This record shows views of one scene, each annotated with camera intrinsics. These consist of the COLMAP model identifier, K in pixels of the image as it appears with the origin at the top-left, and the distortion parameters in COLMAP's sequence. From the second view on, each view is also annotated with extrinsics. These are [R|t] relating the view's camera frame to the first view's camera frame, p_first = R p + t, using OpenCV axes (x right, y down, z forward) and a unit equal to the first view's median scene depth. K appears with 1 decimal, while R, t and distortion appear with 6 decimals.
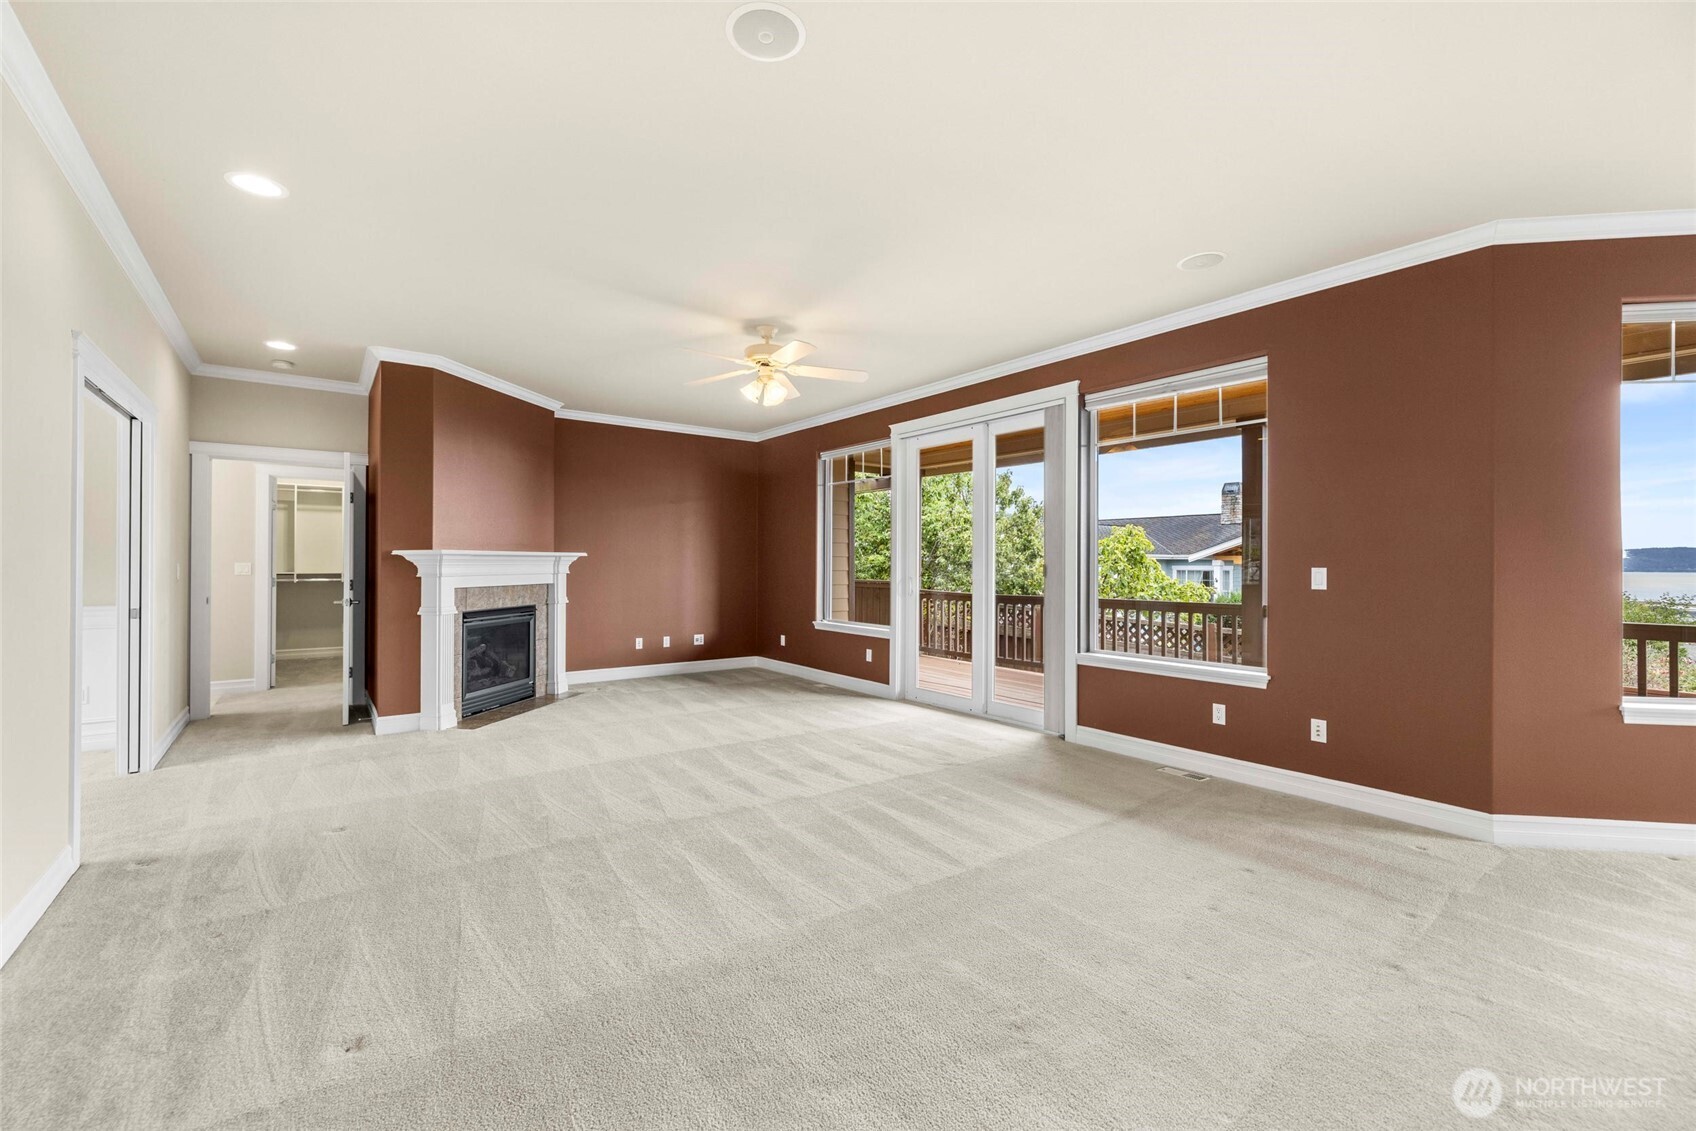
lens RADIAL K [[718.5, 0, 843.0], [0, 718.5, 561.9], [0, 0, 1]] dist [0.004784, -0.000676]
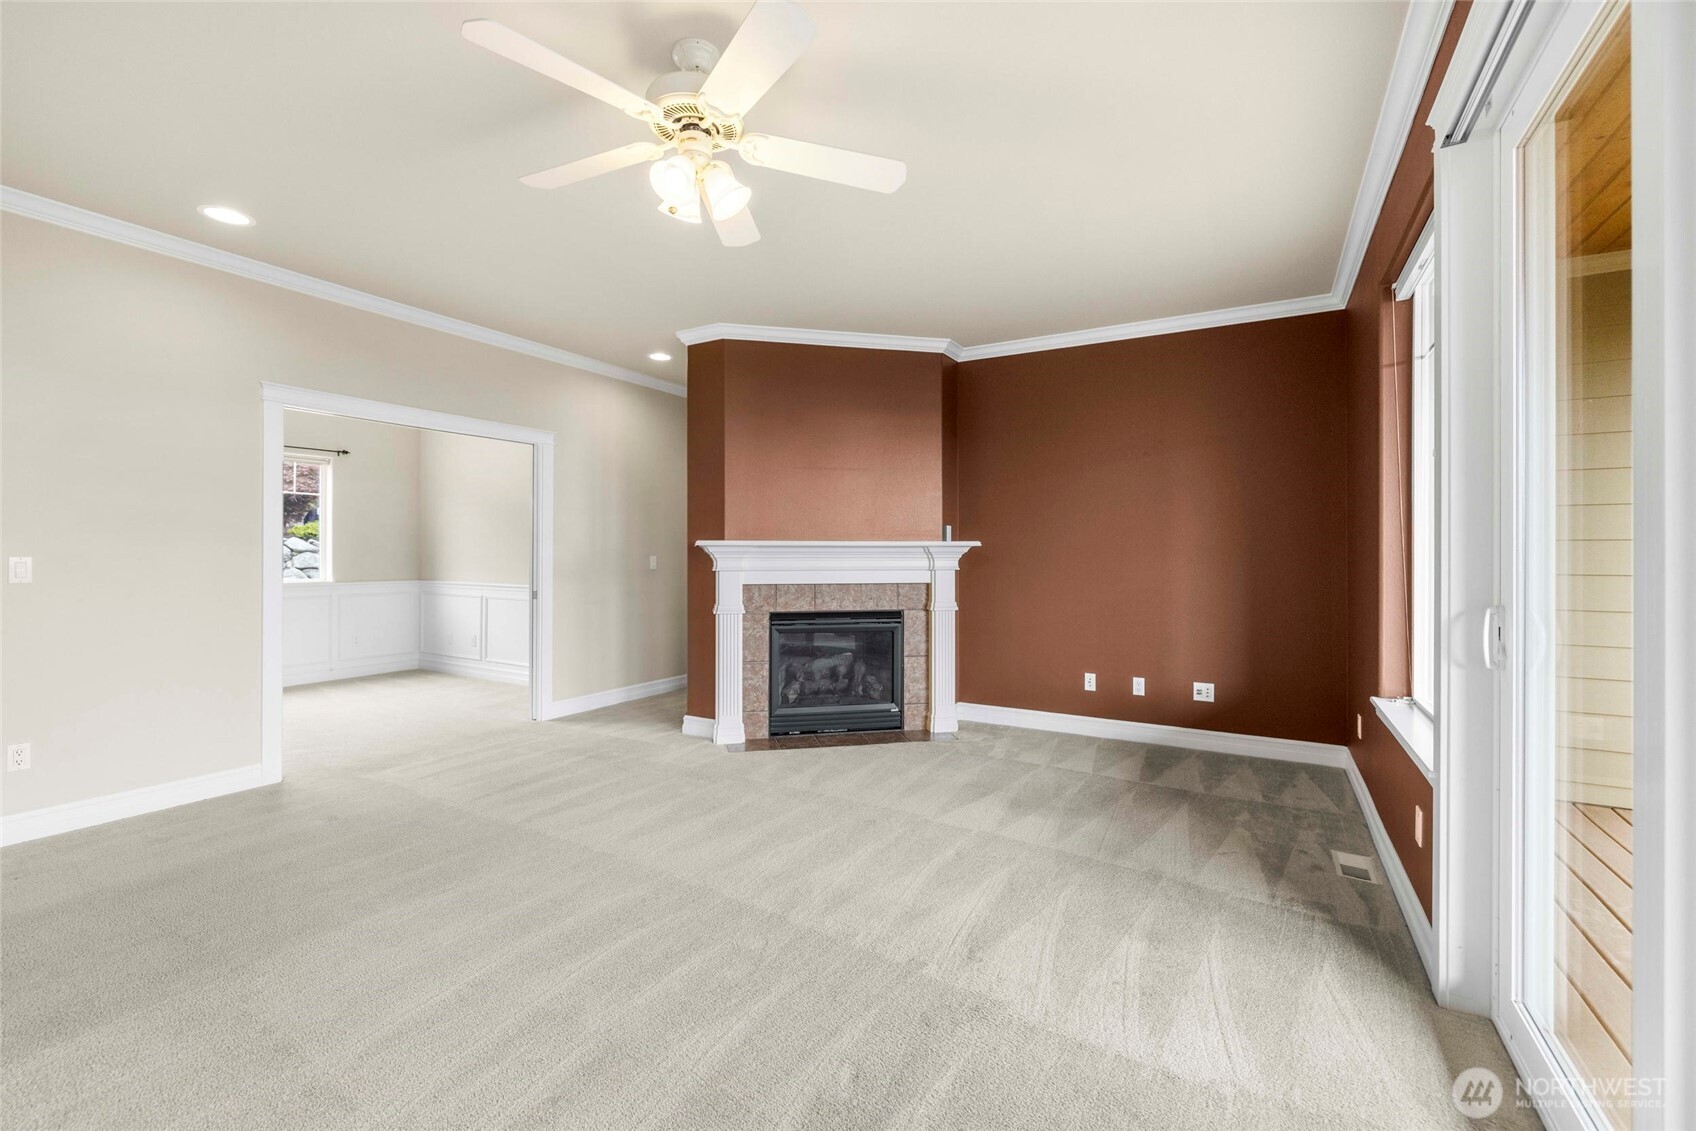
lens RADIAL K [[718.5, 0, 846.6], [0, 718.5, 552.3], [0, 0, 1]] dist [0.004784, -0.000676]
pose [[0.388653, -0.002324, -0.921381, 0.289071], [-0.001077, 0.999995, -0.002977, 0.000160], [0.921383, 0.002149, 0.388649, 0.720703]]
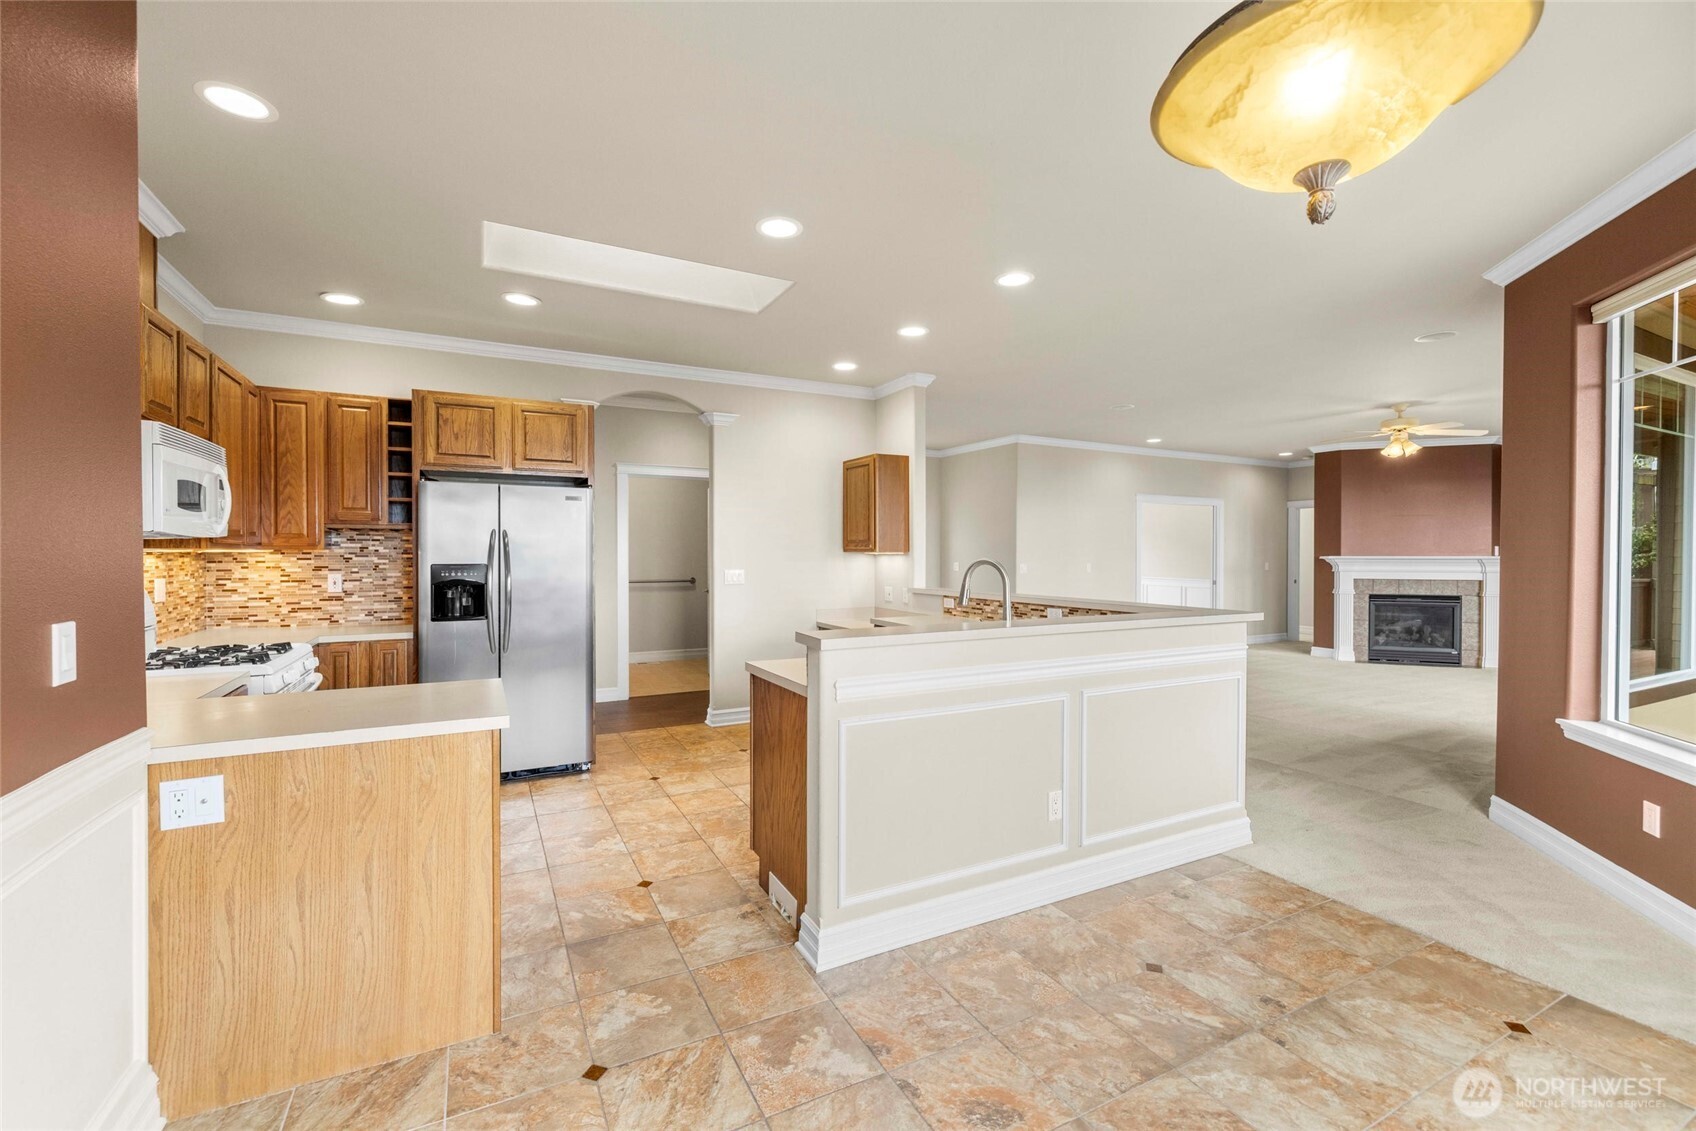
lens RADIAL K [[718.5, 0, 842.8], [0, 718.5, 559.5], [0, 0, 1]] dist [0.004784, -0.000676]
pose [[-0.166152, 0.003855, -0.986093, 1.208360], [-0.001073, 0.999991, 0.004090, -0.012643], [0.986100, 0.001737, -0.166146, 0.101542]]
